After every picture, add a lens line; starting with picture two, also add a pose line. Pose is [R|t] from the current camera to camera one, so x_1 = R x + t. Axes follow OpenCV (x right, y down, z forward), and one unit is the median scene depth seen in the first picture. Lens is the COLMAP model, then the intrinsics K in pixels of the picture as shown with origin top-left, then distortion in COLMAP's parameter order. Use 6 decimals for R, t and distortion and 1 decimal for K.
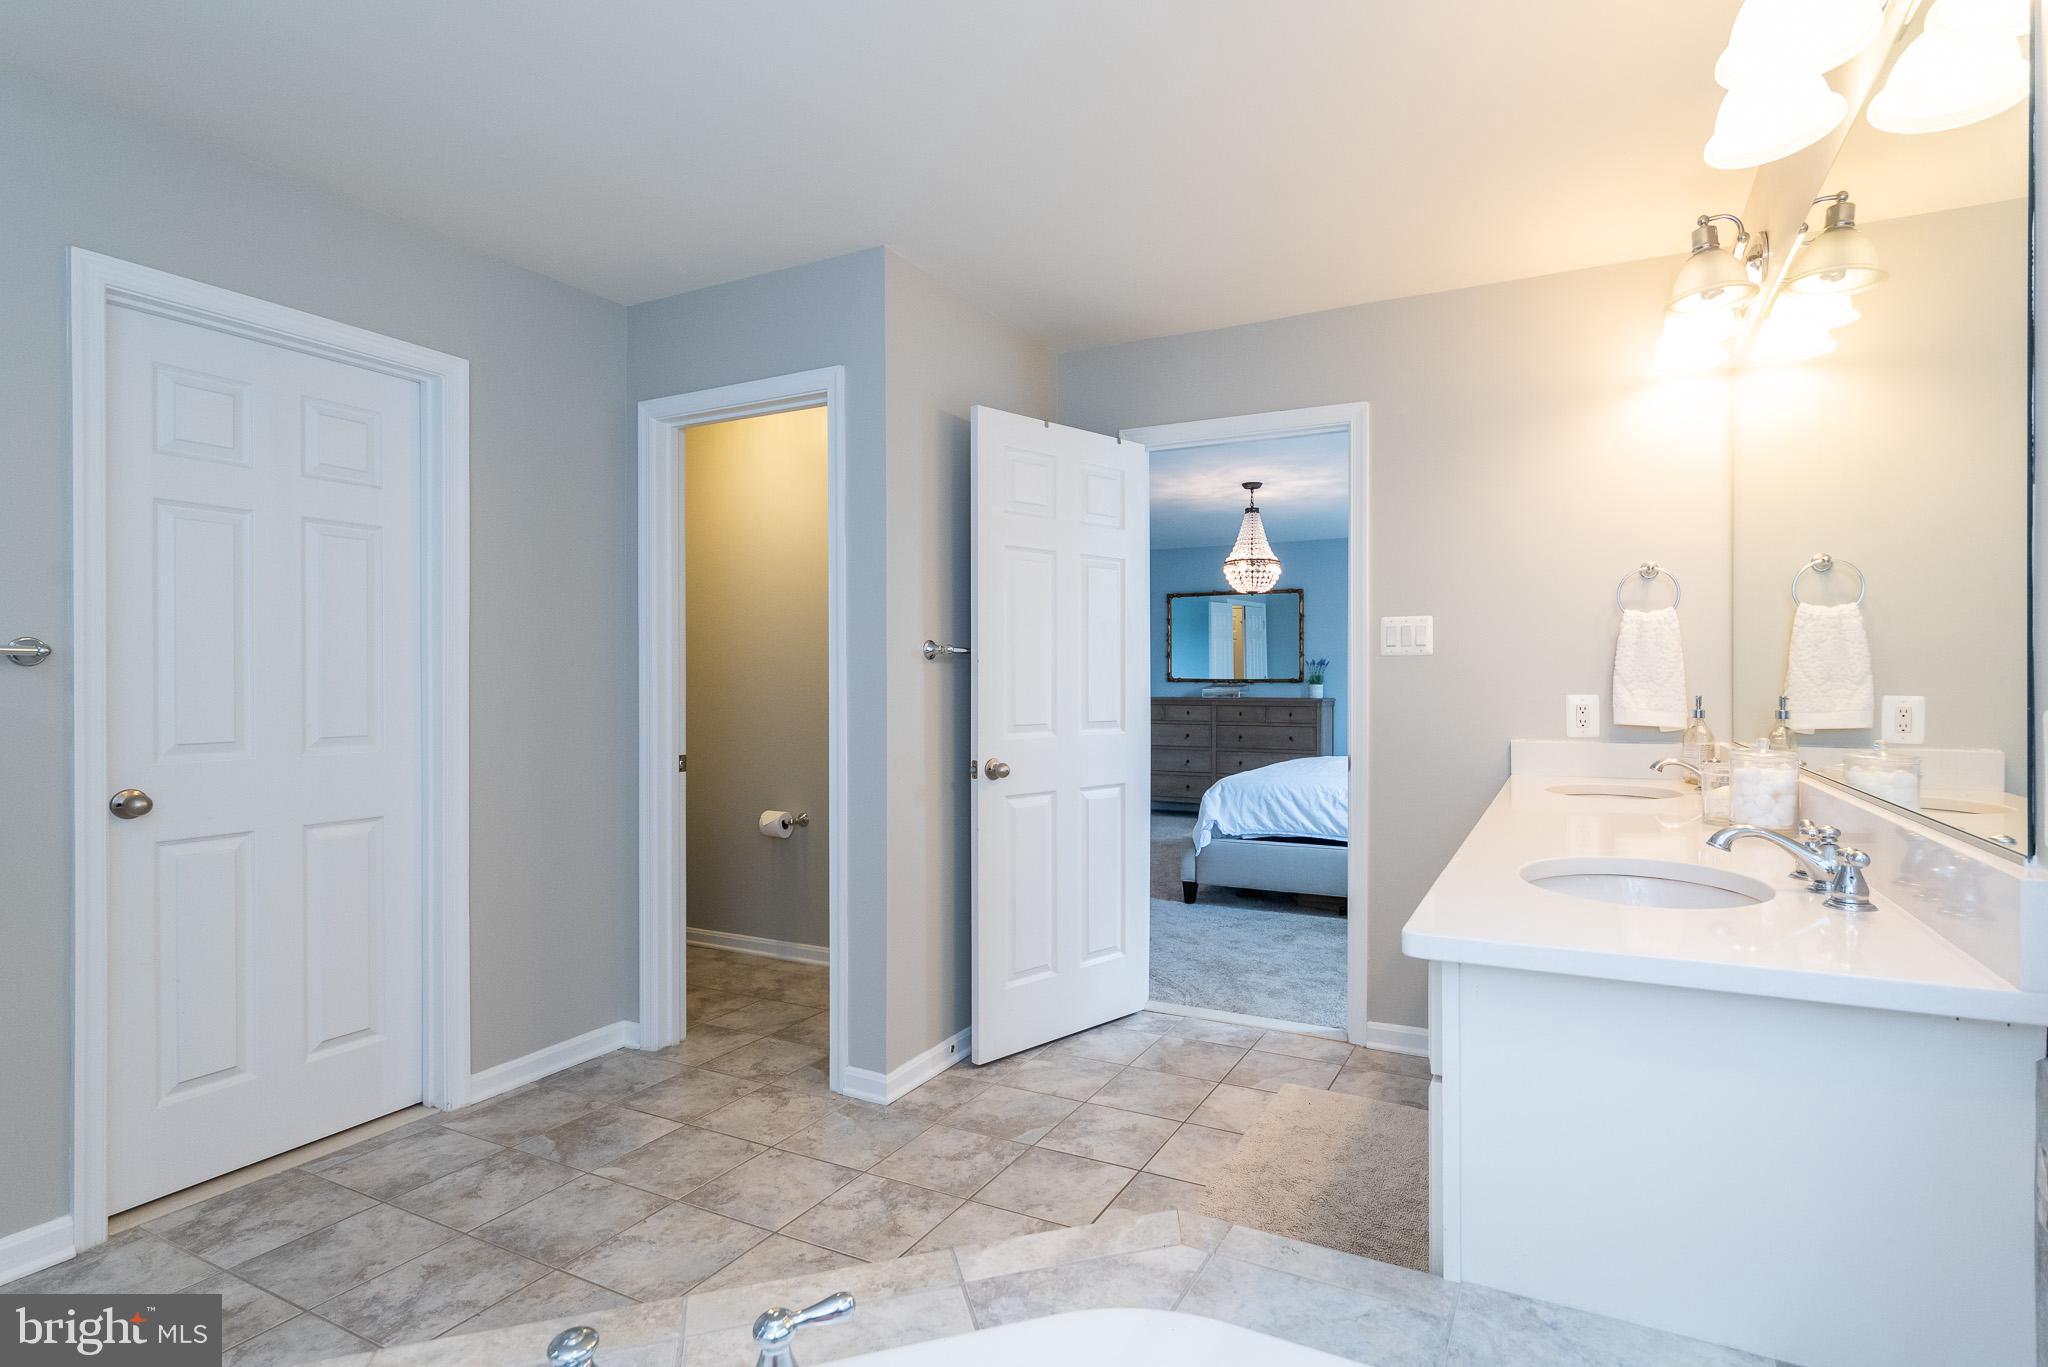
lens RADIAL K [[1018.0, 0, 1039.1], [0, 1018.0, 678.7], [0, 0, 1]] dist [-0.000438, -0.000652]
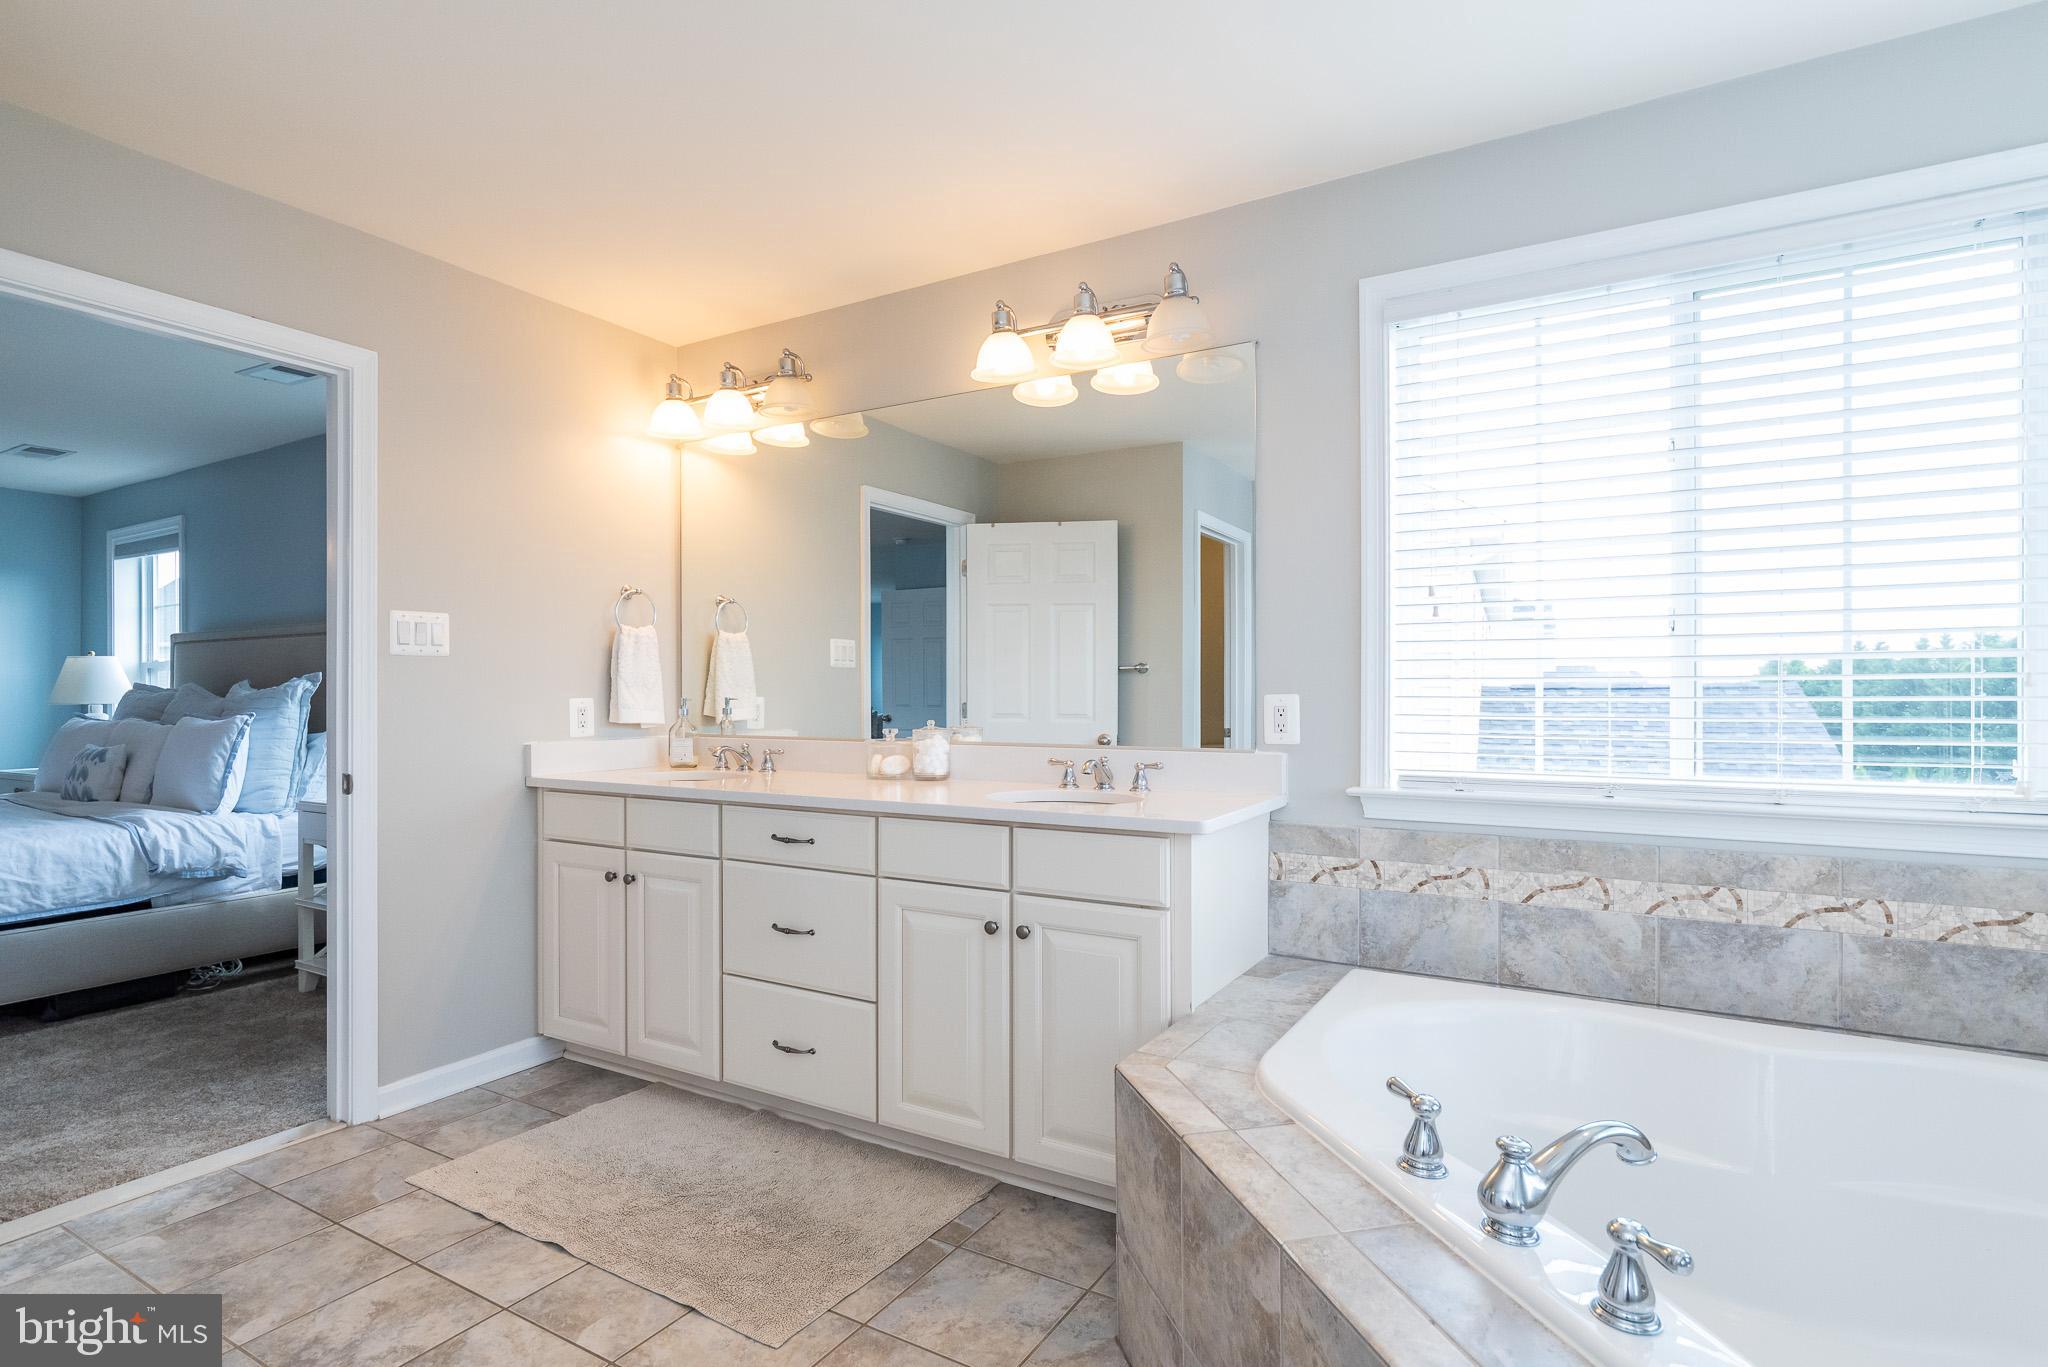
lens RADIAL K [[1018.0, 0, 1031.7], [0, 1018.0, 690.5], [0, 0, 1]] dist [-0.000438, -0.000652]
pose [[0.048389, 0.002643, 0.998825, -0.513565], [0.000641, 0.999996, -0.002677, 0.010183], [-0.998828, 0.000770, 0.048387, 0.436226]]
